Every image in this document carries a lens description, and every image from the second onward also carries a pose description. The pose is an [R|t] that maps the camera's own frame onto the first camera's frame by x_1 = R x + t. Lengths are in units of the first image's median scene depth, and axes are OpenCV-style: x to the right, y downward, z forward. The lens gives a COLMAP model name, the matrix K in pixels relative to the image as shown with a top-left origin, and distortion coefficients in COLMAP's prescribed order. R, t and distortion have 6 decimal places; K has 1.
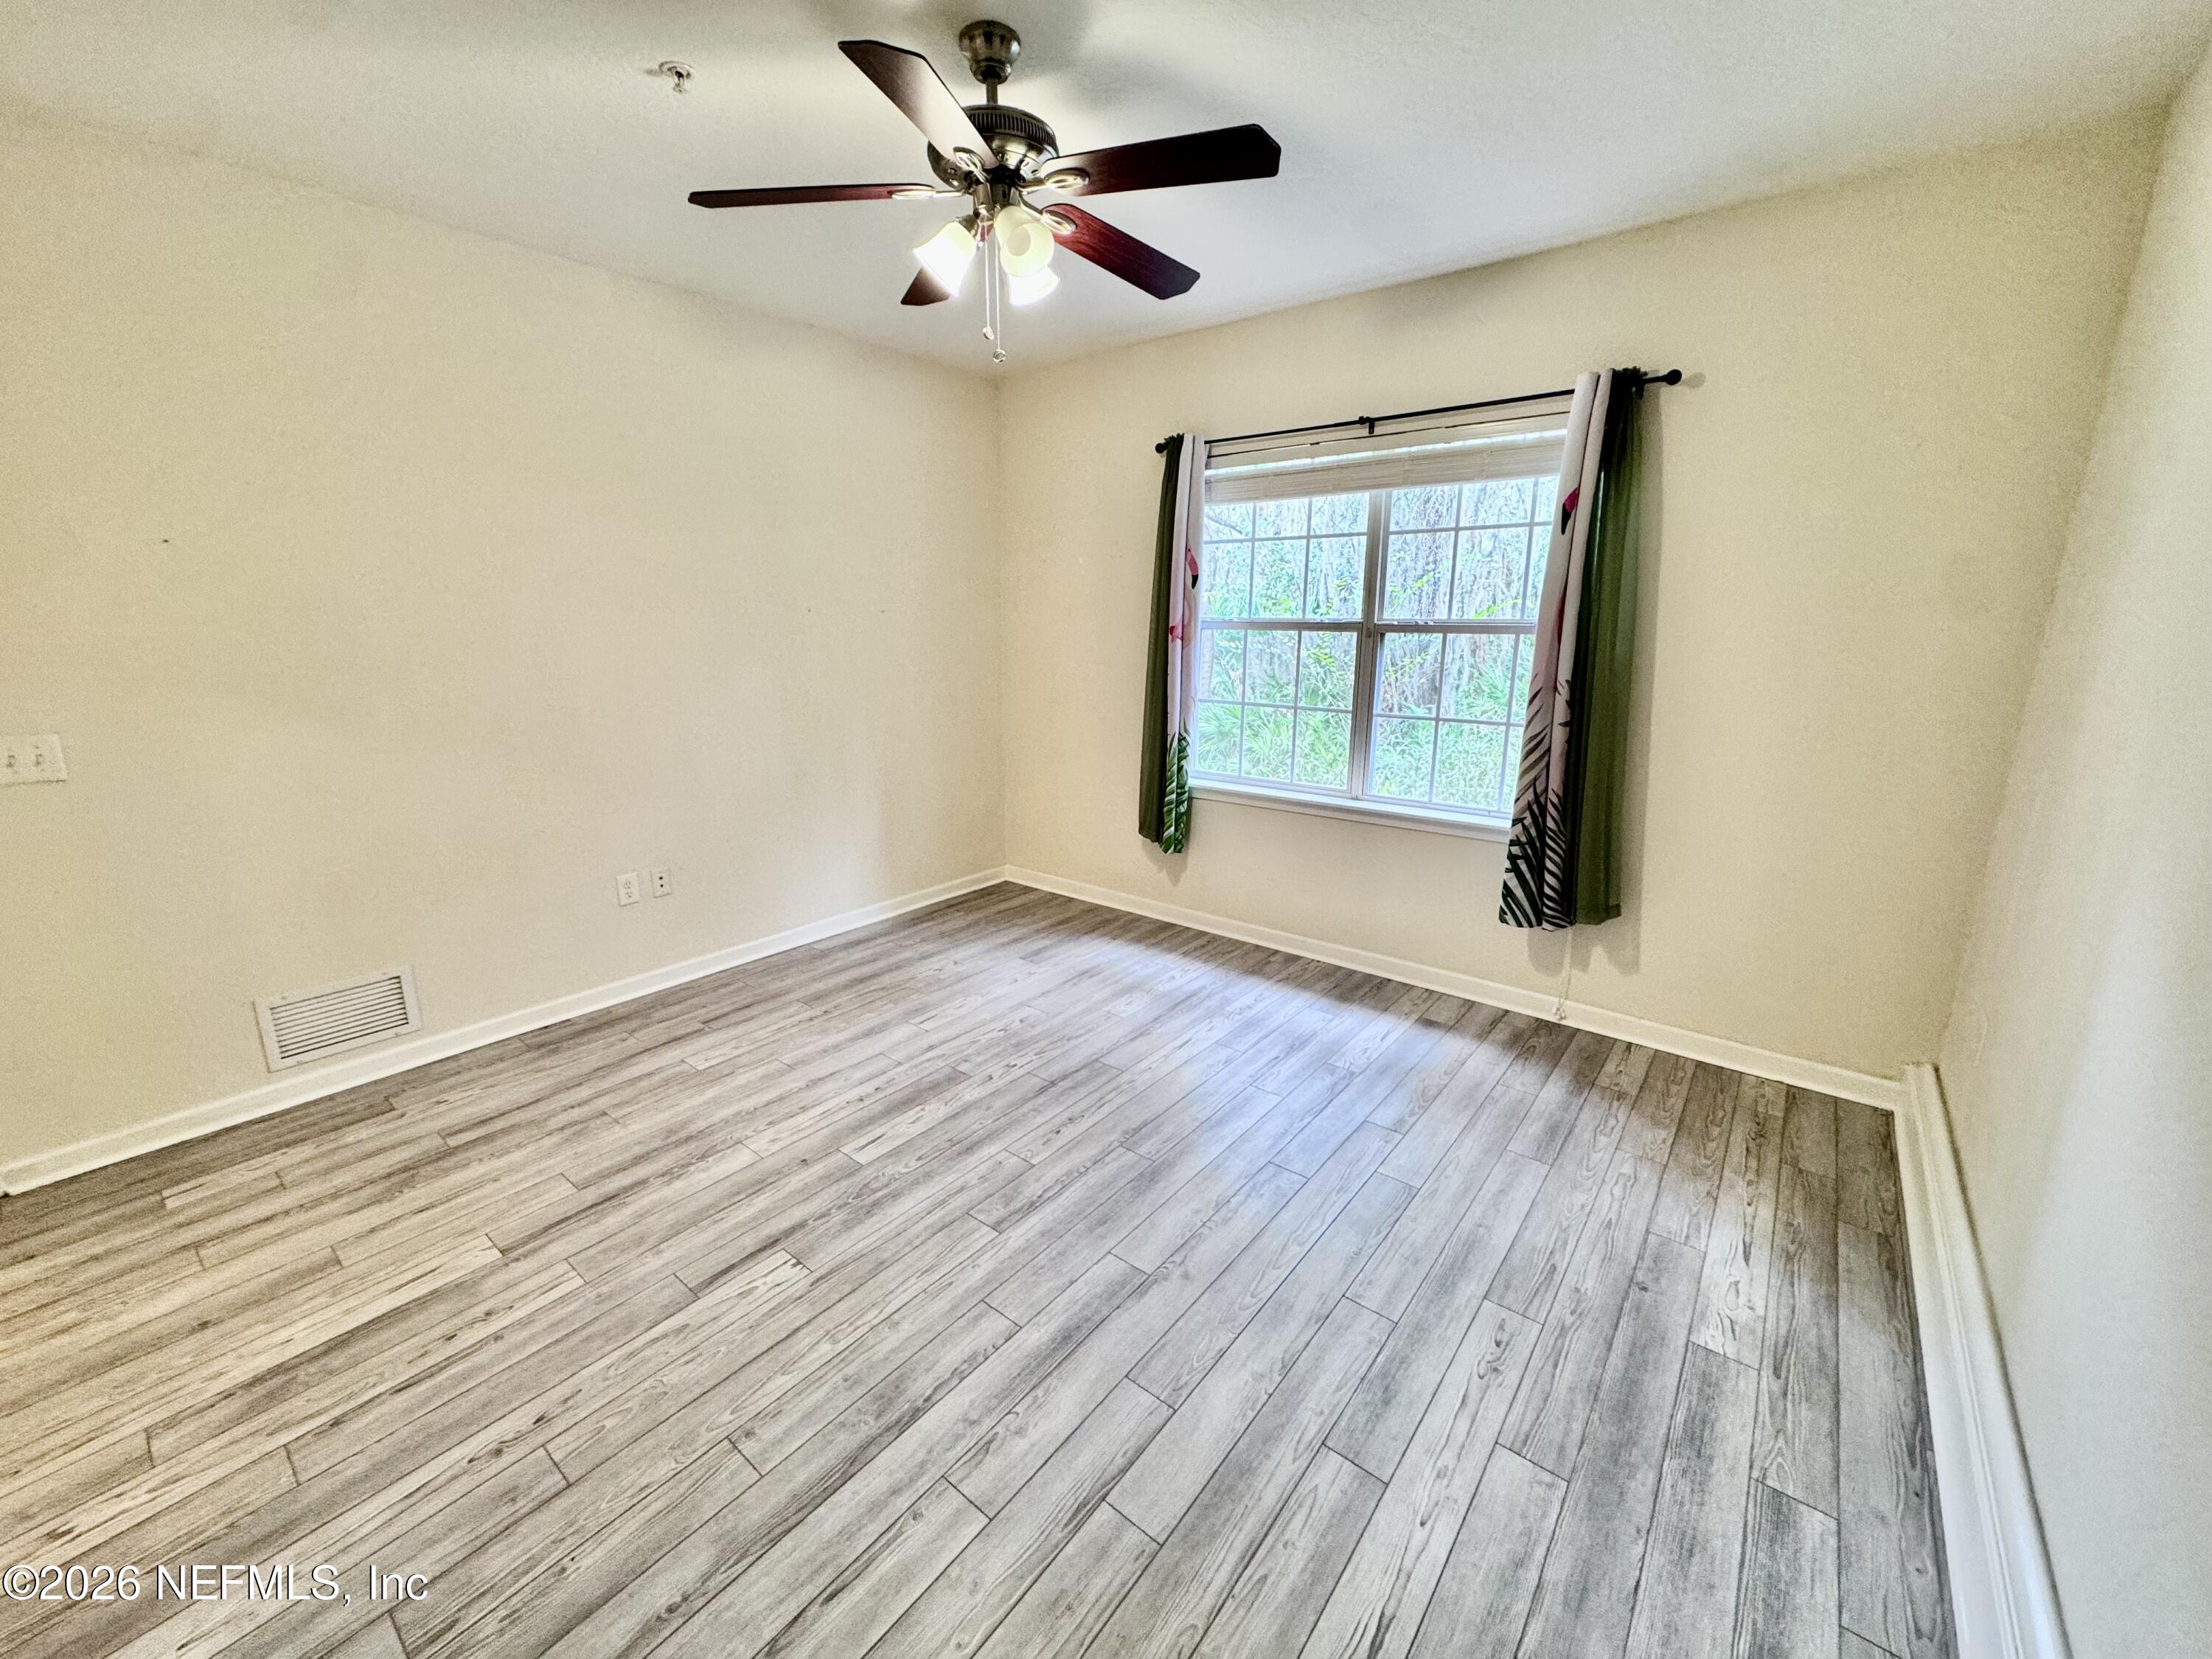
lens RADIAL K [[880.6, 0, 1106.0], [0, 880.6, 829.5], [0, 0, 1]] dist [0.000217, 0.000472]
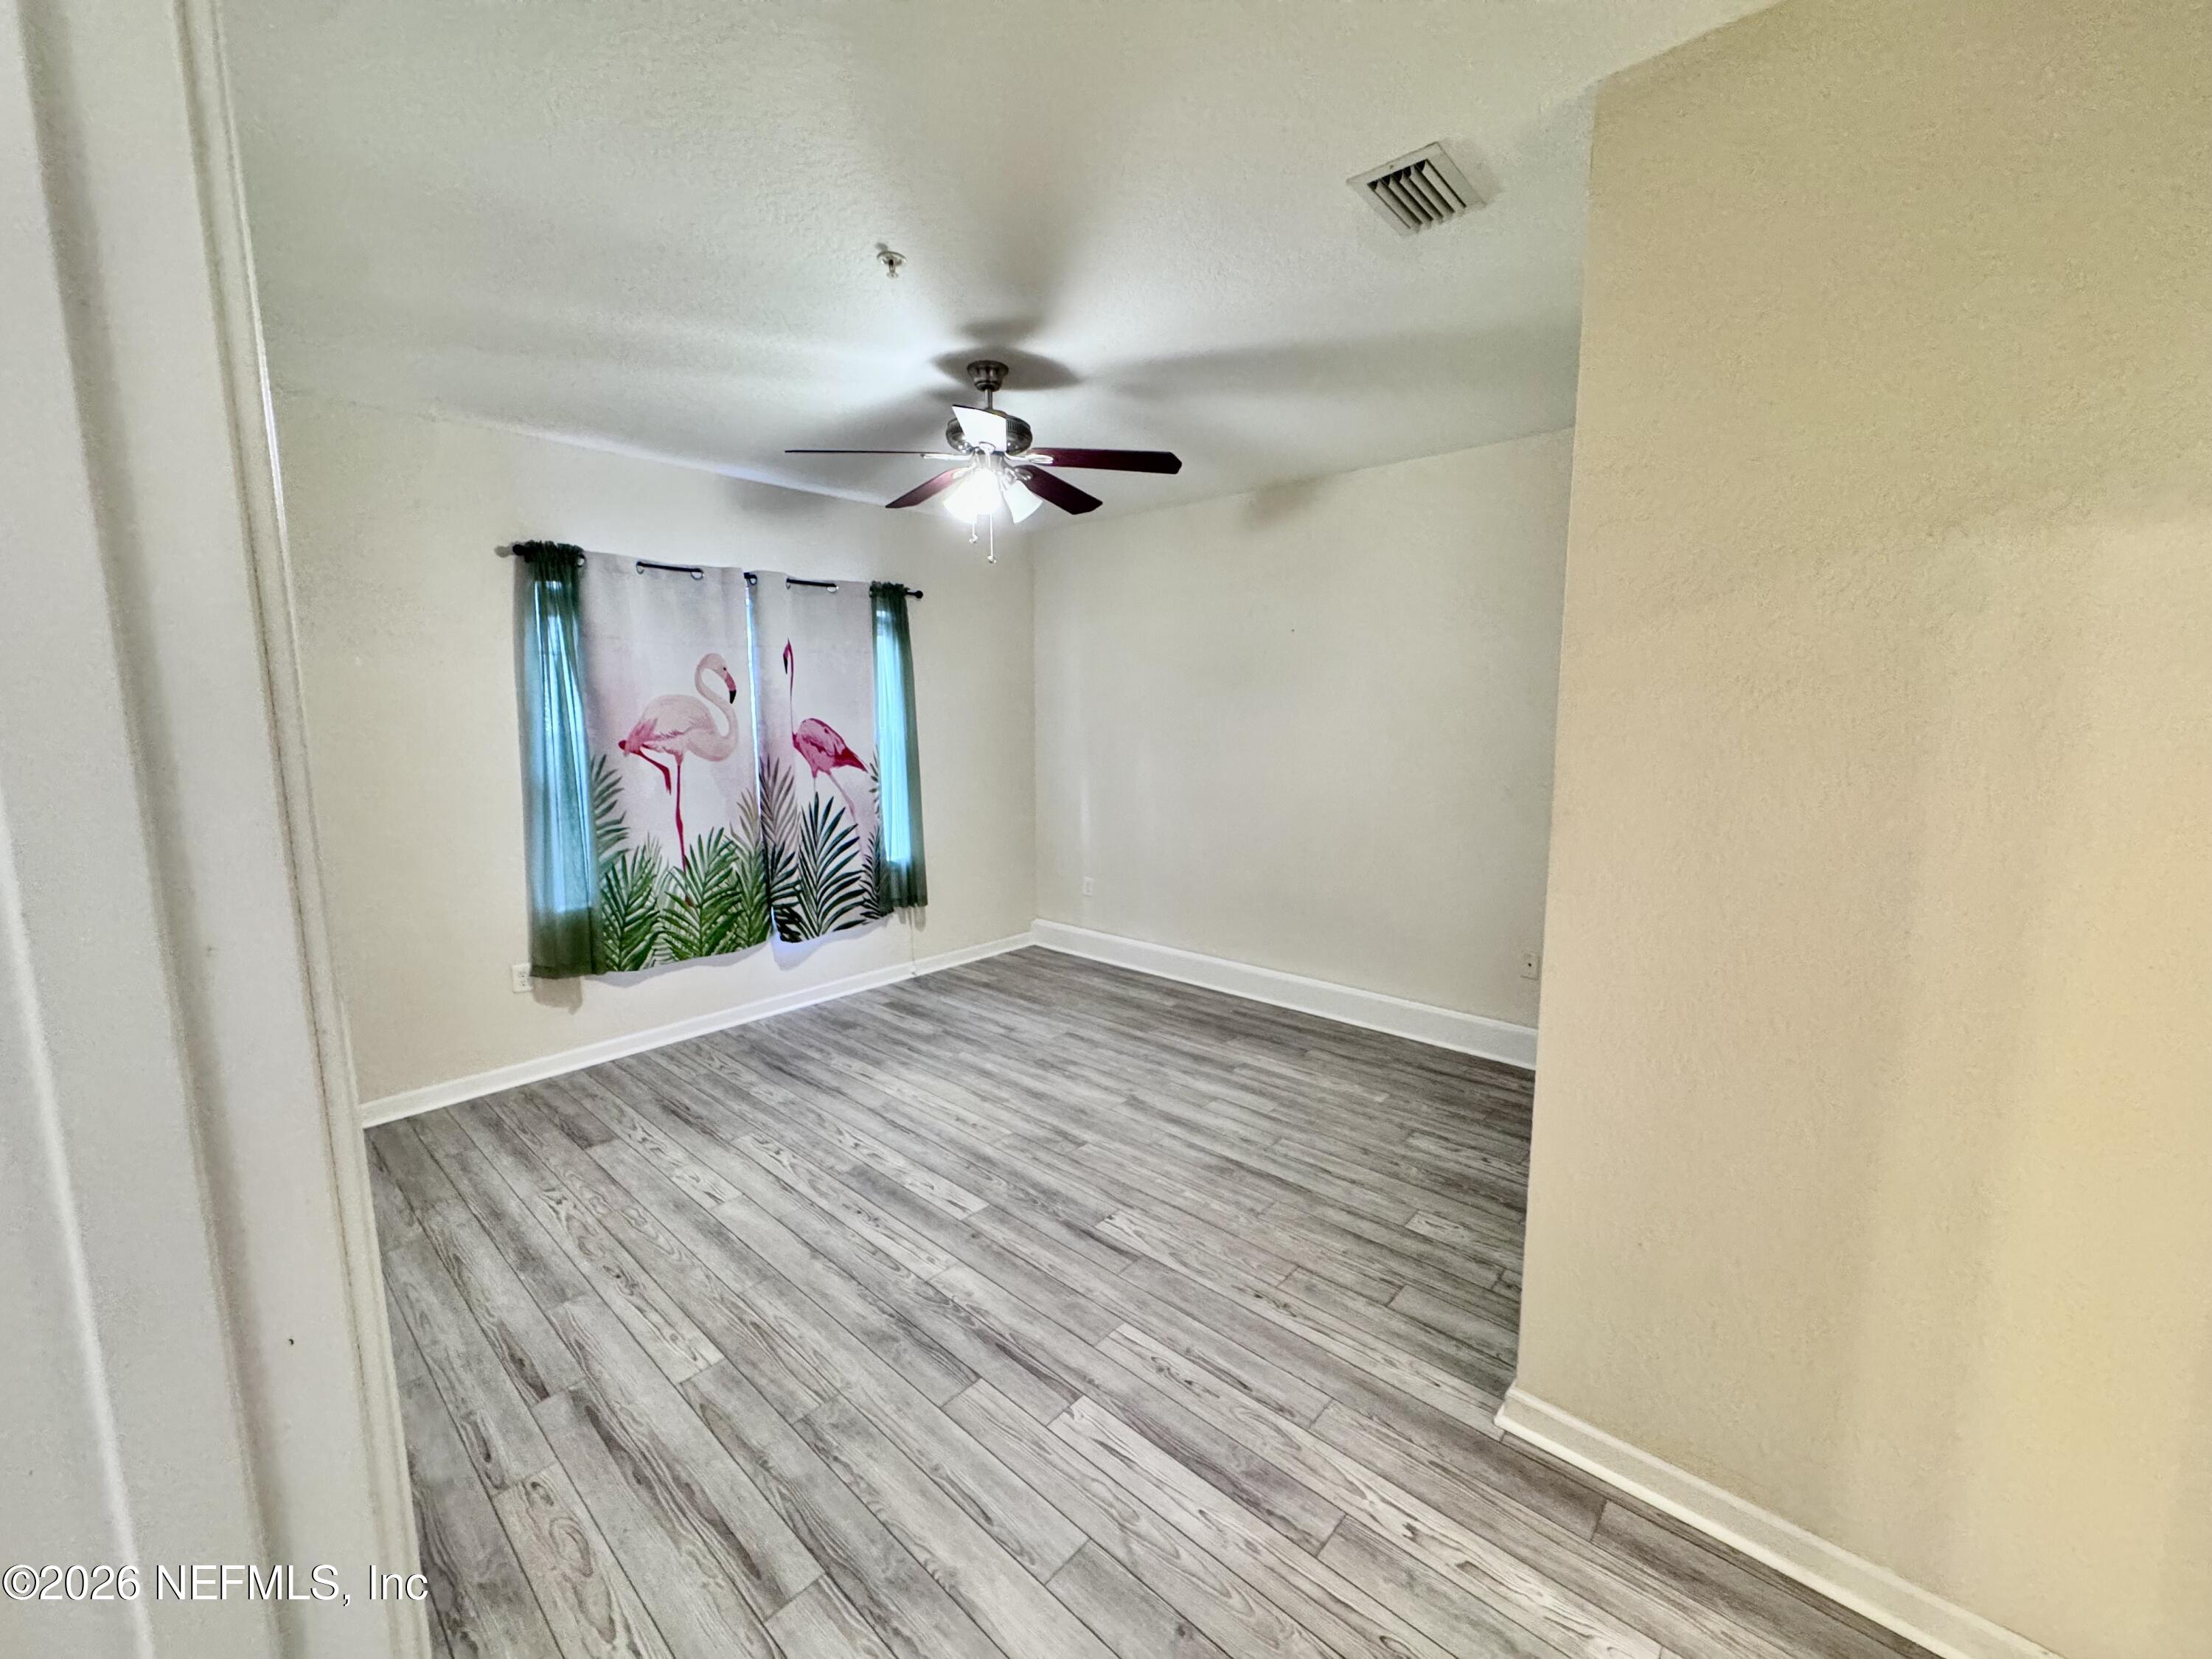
lens RADIAL K [[880.6, 0, 1106.0], [0, 880.6, 829.5], [0, 0, 1]] dist [0.000217, 0.000472]
pose [[0.048093, -0.134618, 0.989730, -1.388160], [0.244050, 0.962428, 0.119046, -0.192083], [-0.968569, 0.235818, 0.079139, 0.678726]]
